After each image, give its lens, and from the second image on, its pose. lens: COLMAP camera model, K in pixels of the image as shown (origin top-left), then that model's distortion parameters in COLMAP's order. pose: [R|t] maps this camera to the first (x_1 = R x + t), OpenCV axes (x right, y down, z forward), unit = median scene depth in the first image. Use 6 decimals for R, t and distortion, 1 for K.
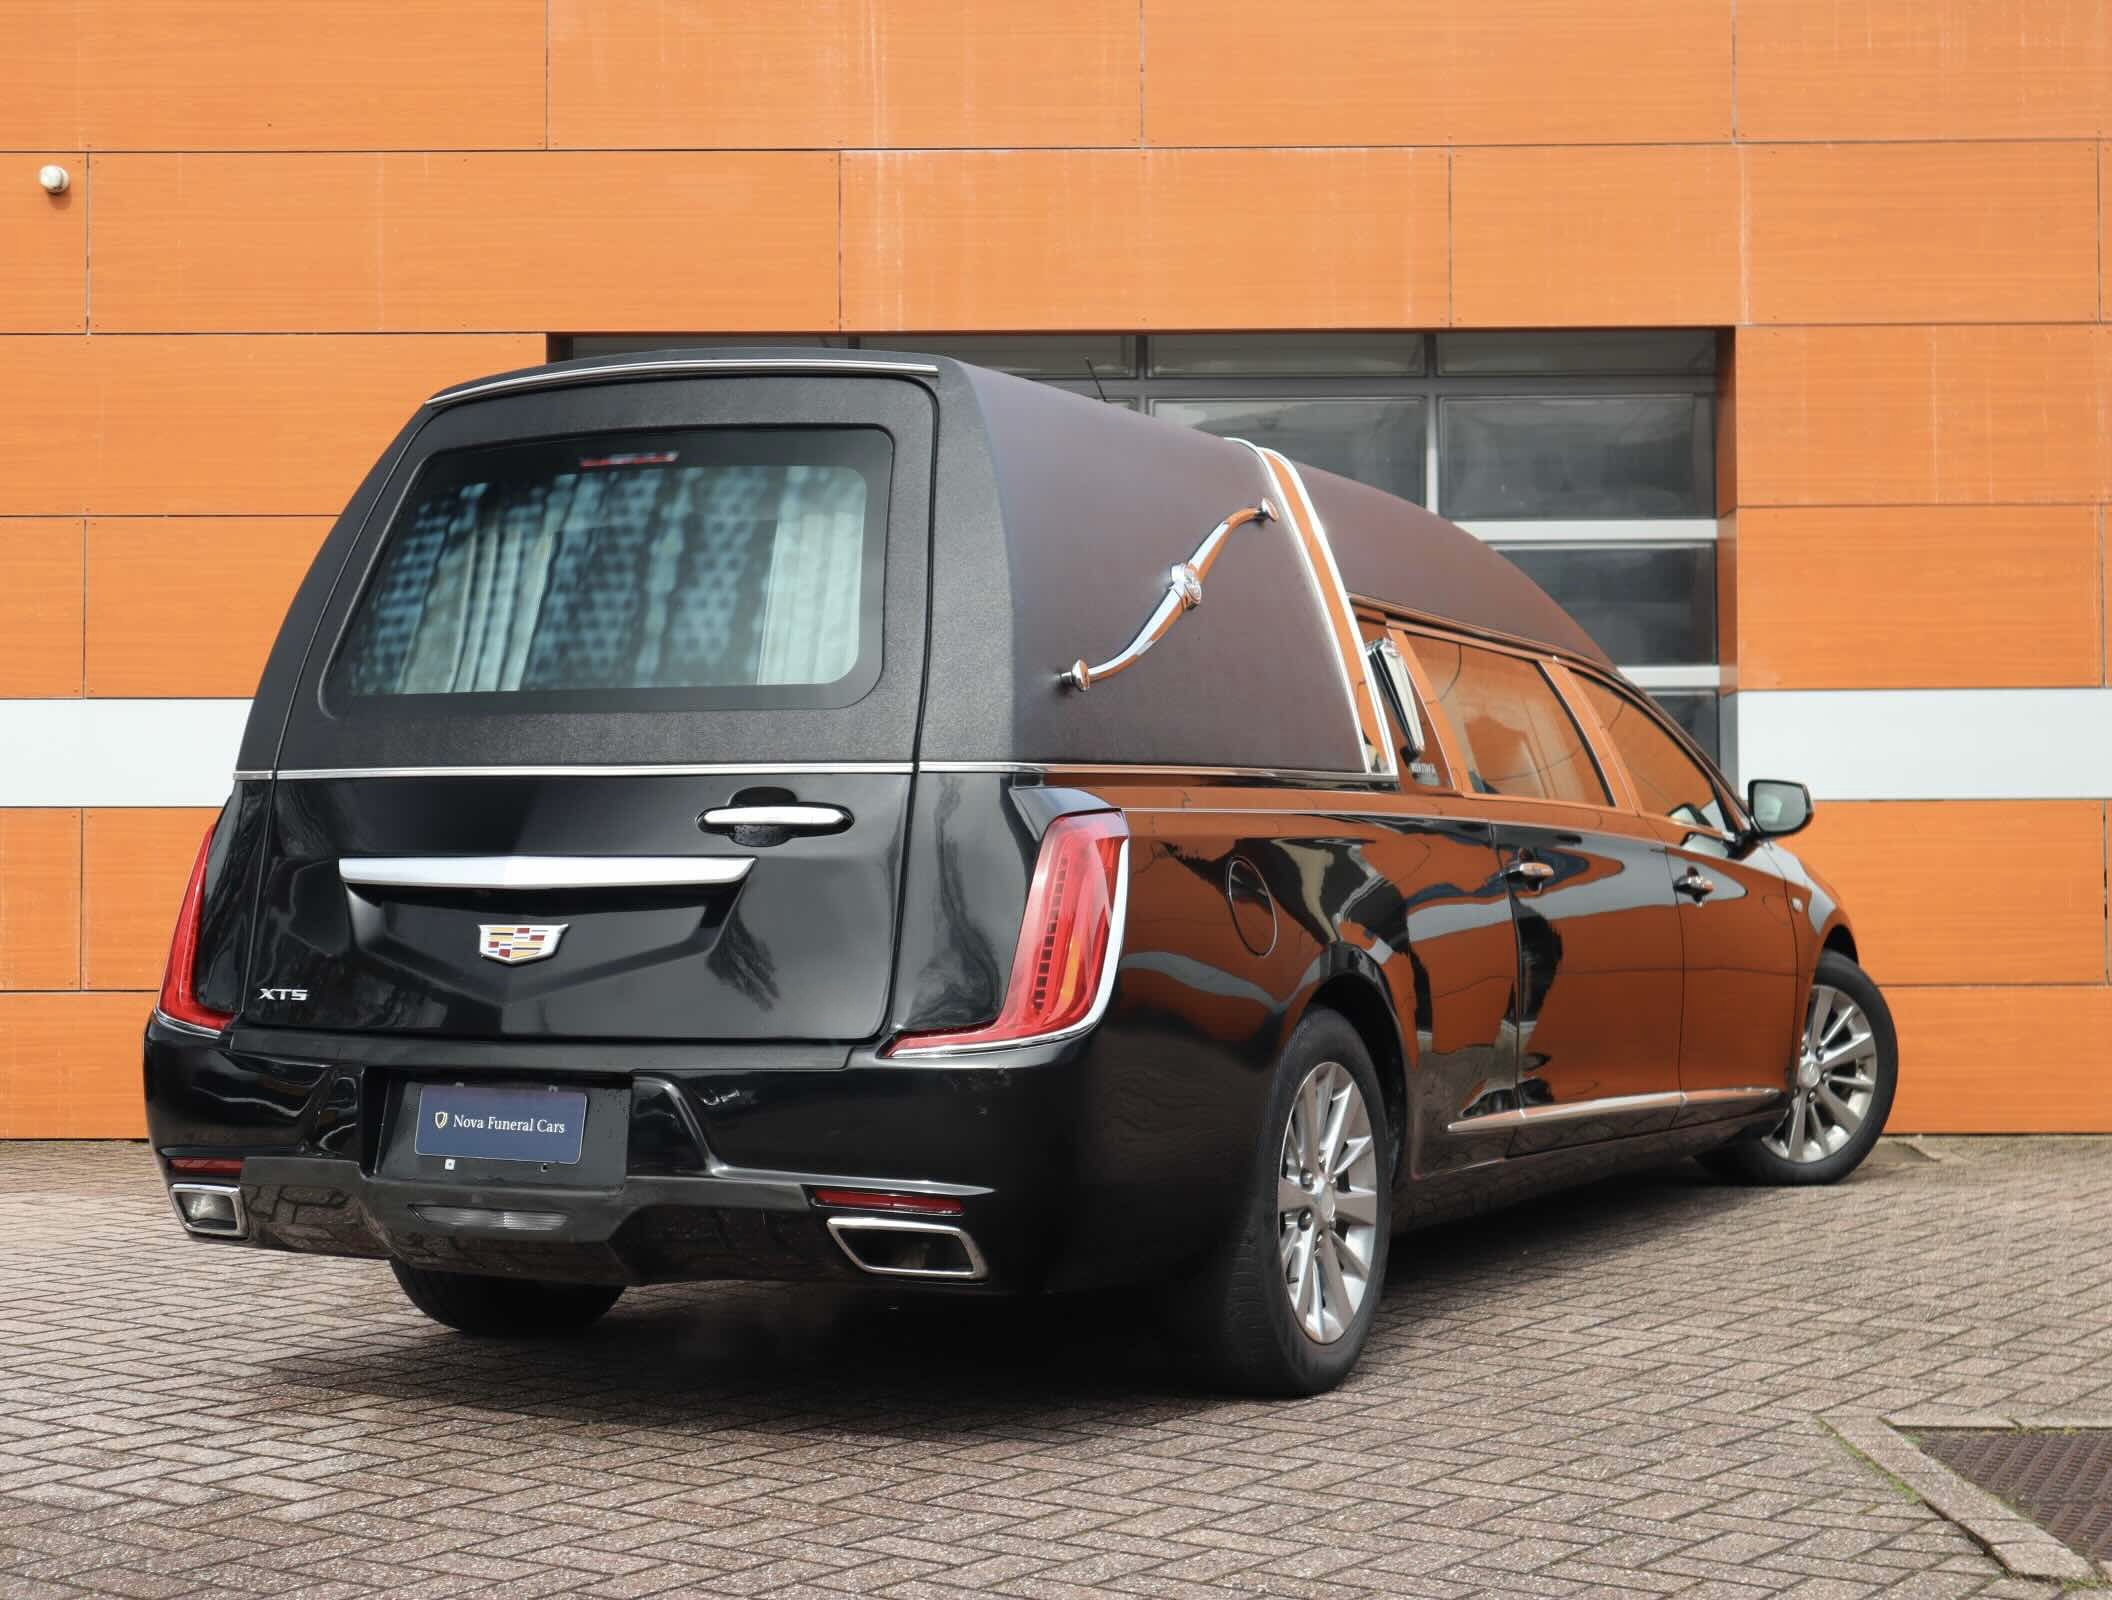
lens RADIAL K [[3306.0, 0, 1054.1], [0, 3306.0, 801.5], [0, 0, 1]] dist [-0.001883, 0.000000]
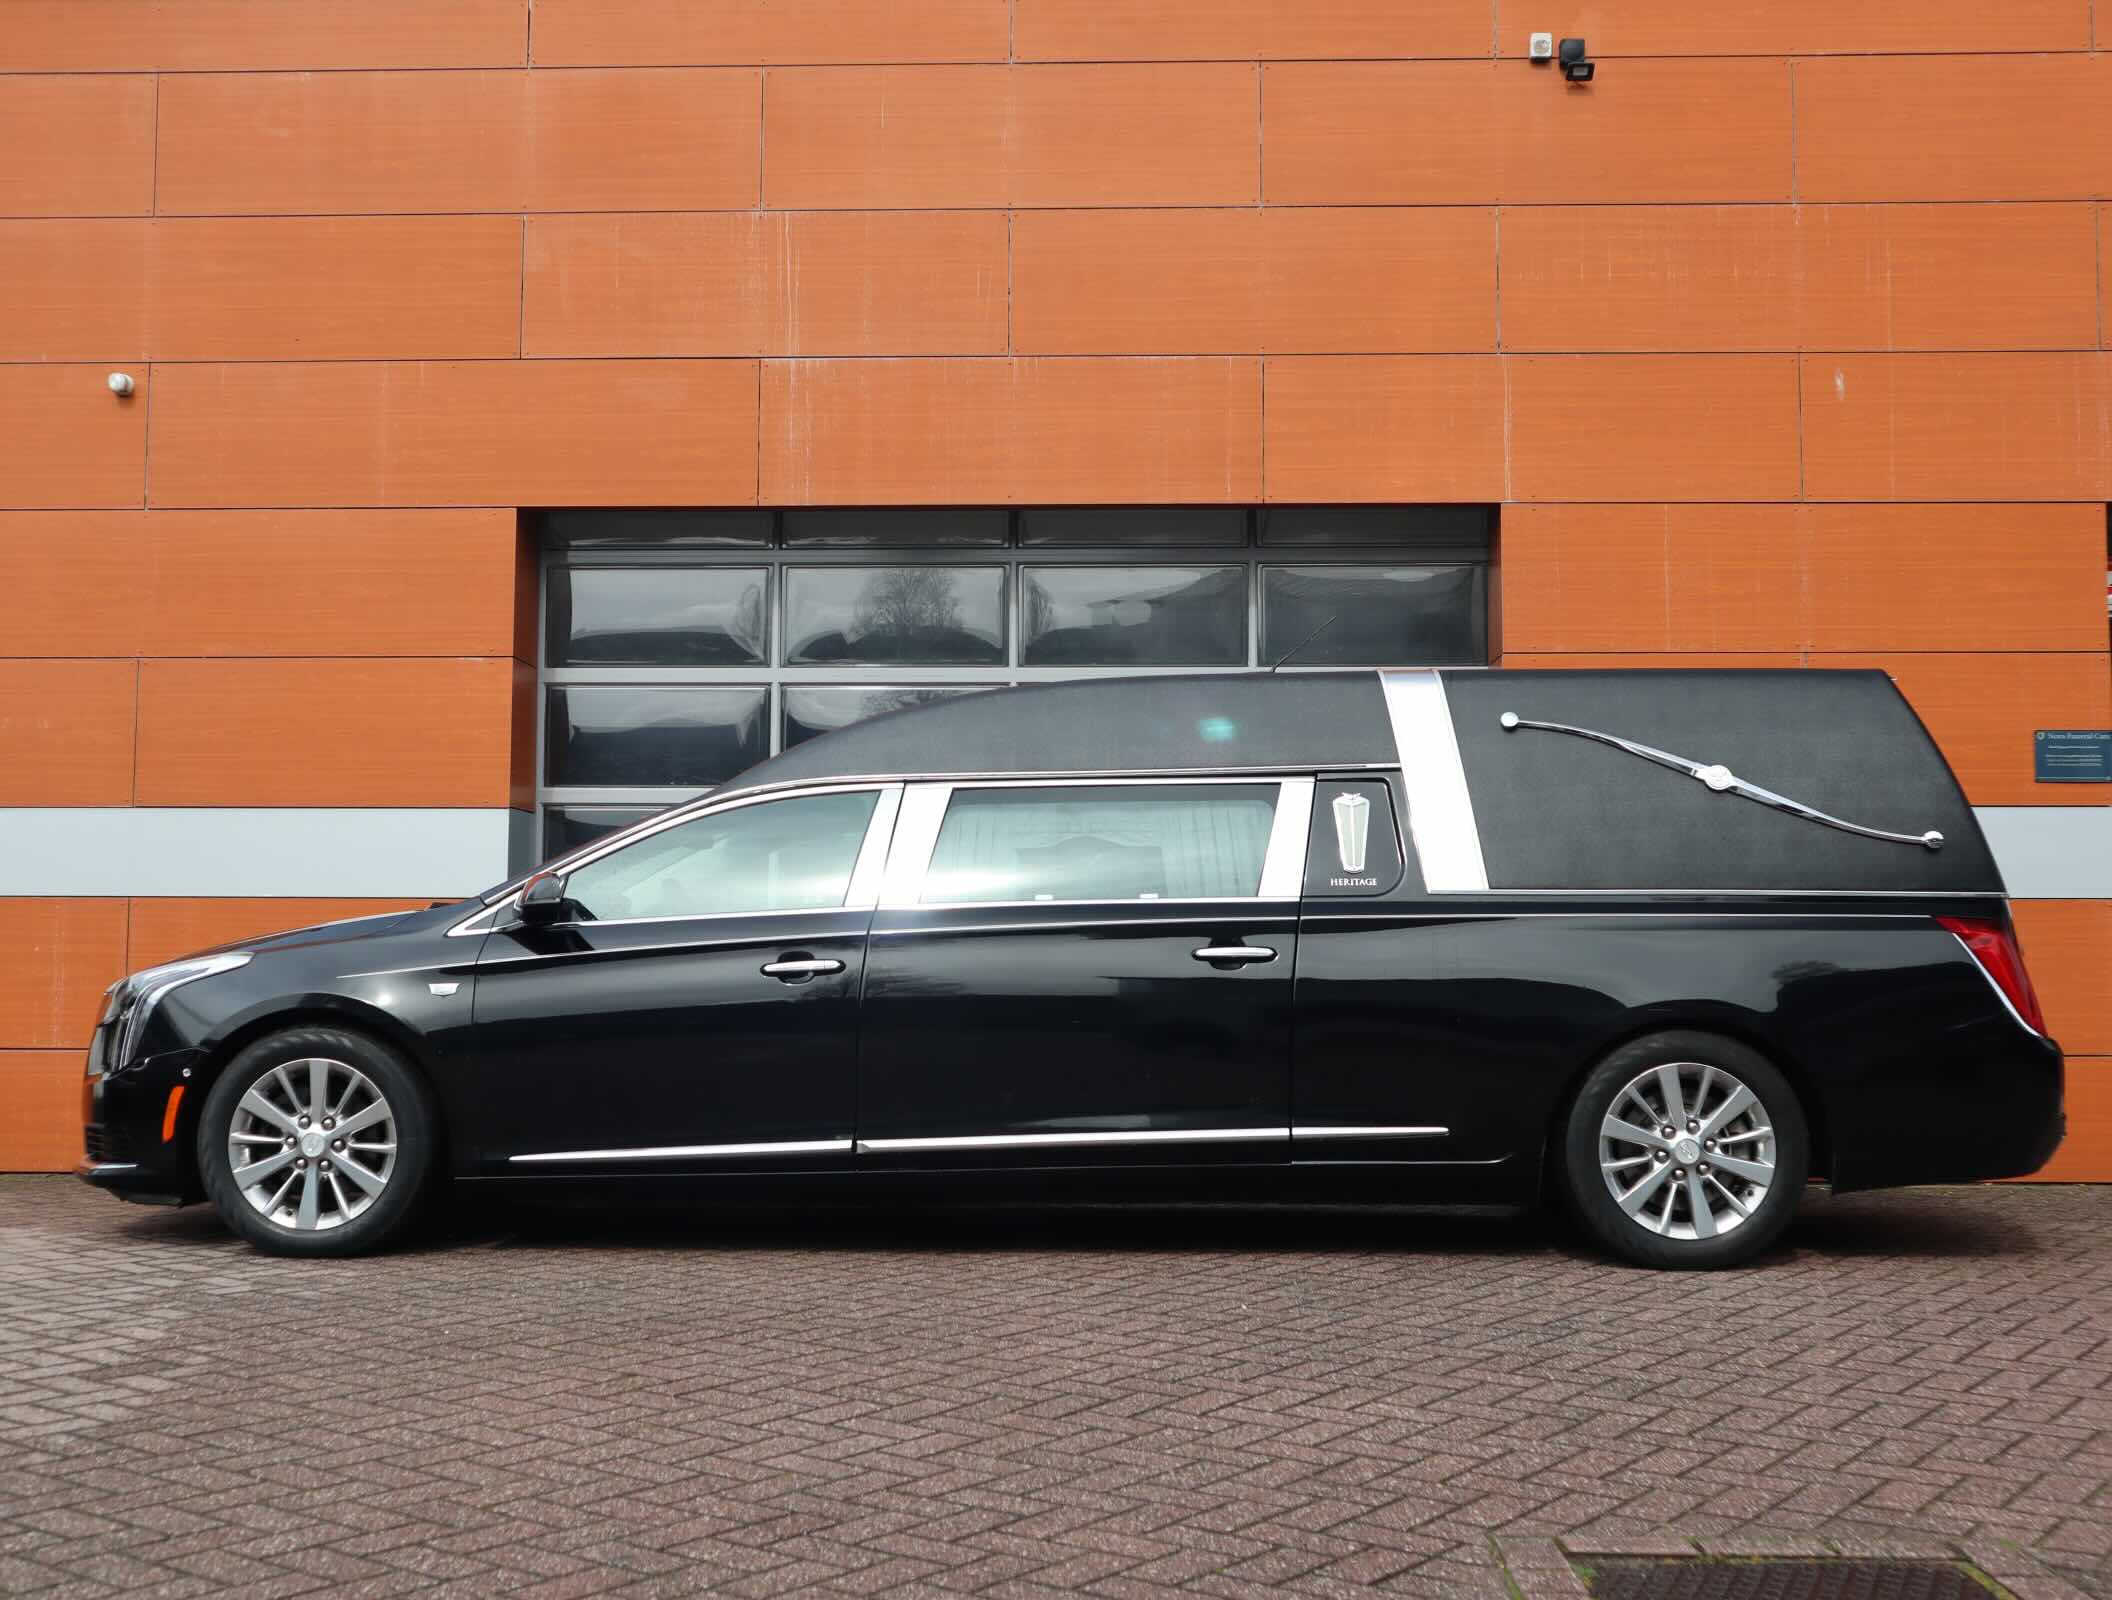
lens RADIAL K [[2288.6, 0, 1060.6], [0, 2288.6, 814.0], [0, 0, 1]] dist [-0.055529, 0.000000]
pose [[0.999874, 0.004883, -0.015119, 0.097769], [-0.005514, 0.999105, -0.041929, 0.007362], [0.014901, 0.042007, 0.999006, 0.286887]]
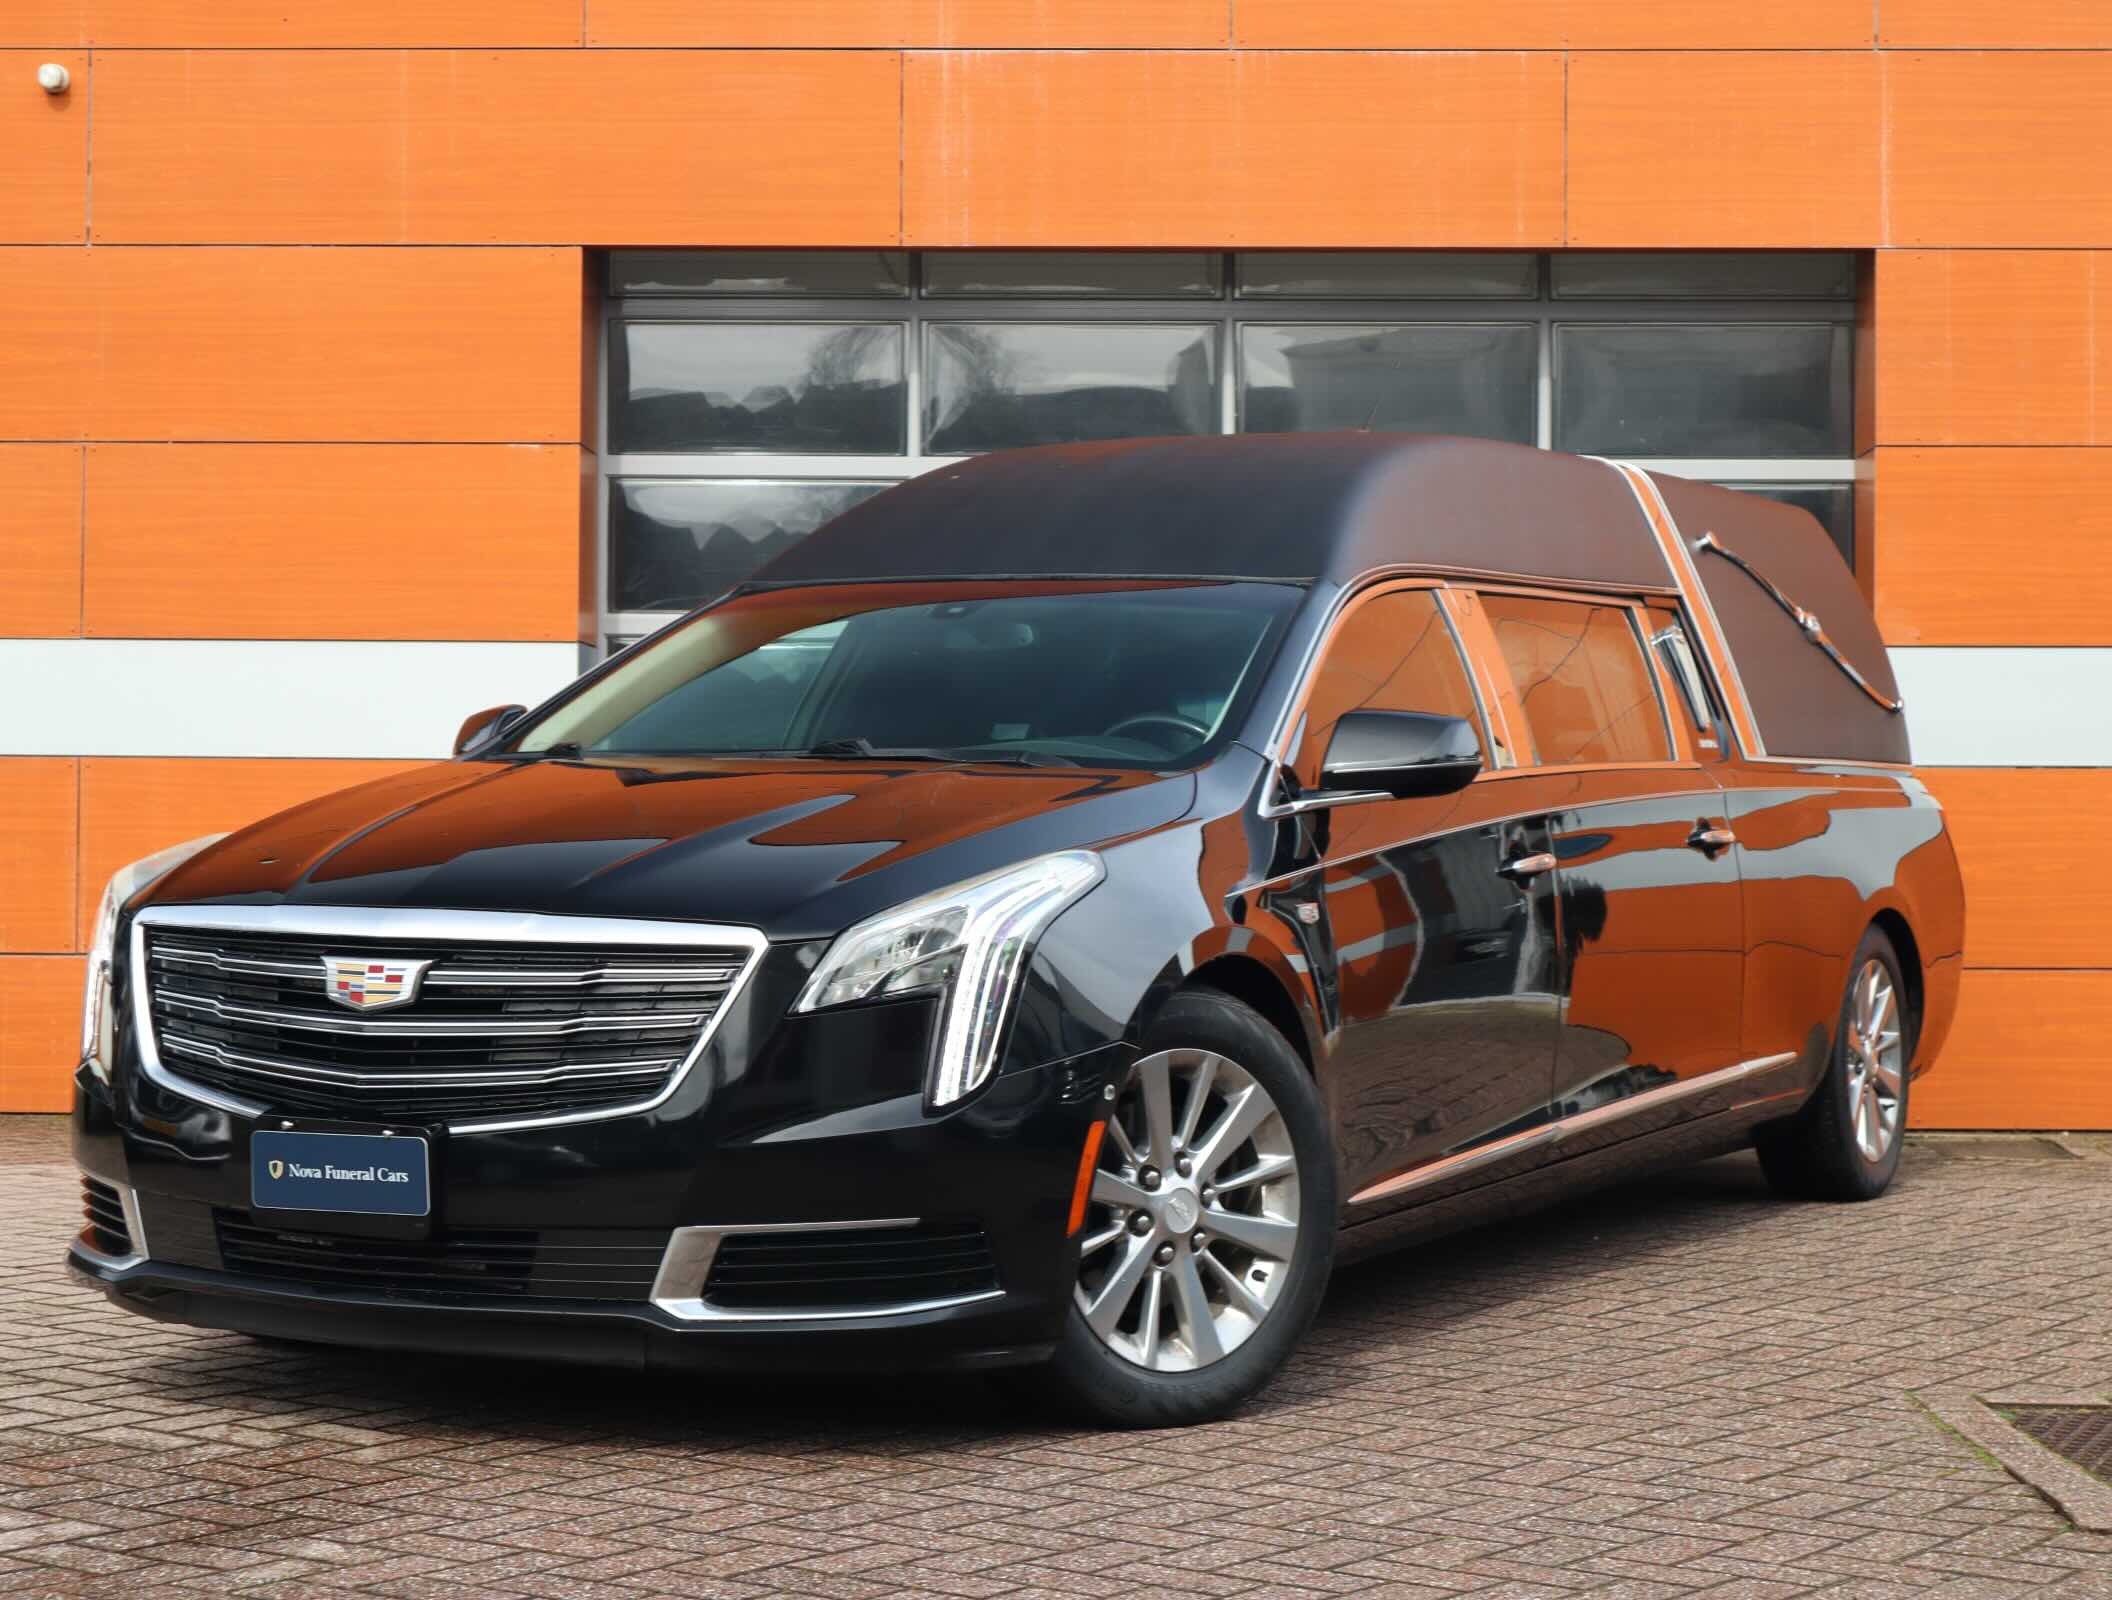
lens RADIAL K [[3823.8, 0, 1055.2], [0, 3823.8, 795.0], [0, 0, 1]] dist [-0.041903, 0.000000]
pose [[0.999799, 0.009823, -0.017479, -0.002550], [-0.009690, 0.999924, 0.007654, 0.002949], [0.017552, -0.007483, 0.999818, -0.104188]]
